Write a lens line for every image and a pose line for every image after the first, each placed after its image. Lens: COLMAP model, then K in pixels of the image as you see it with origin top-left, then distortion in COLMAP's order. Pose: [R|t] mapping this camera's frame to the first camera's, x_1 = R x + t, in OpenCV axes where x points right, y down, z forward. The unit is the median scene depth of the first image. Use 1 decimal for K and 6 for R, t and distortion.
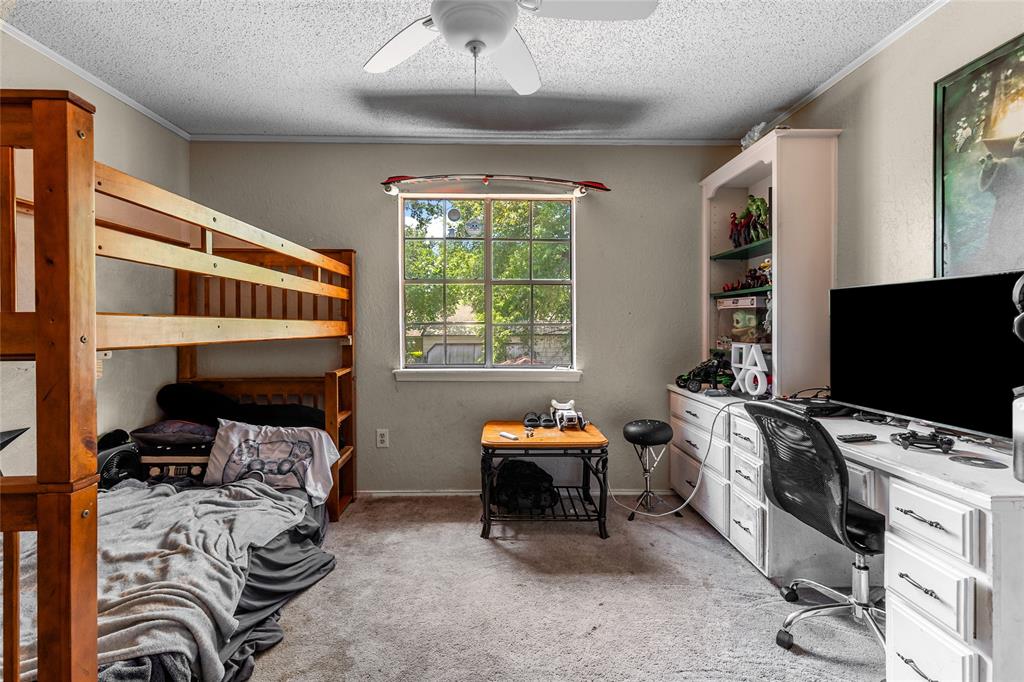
lens RADIAL K [[460.9, 0, 511.8], [0, 460.9, 332.7], [0, 0, 1]] dist [0.007574, -0.002023]
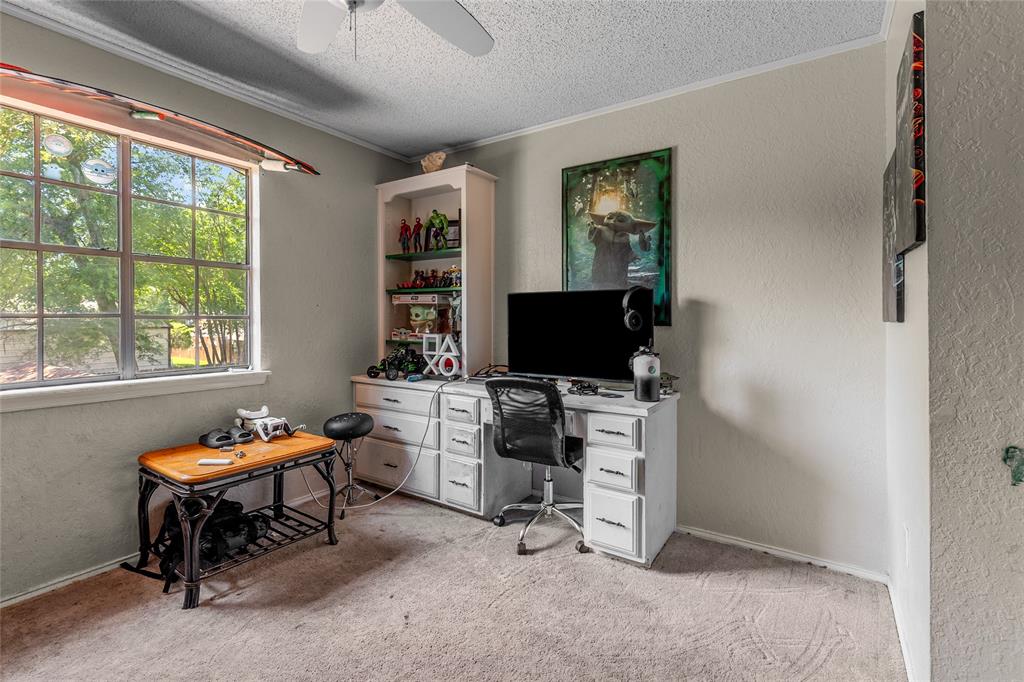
lens RADIAL K [[460.9, 0, 518.2], [0, 460.9, 321.4], [0, 0, 1]] dist [0.007574, -0.002023]
pose [[0.581248, -0.004311, 0.813715, -0.364948], [0.010694, 0.999940, -0.002340, -0.004518], [-0.813656, 0.010062, 0.581259, 0.146730]]
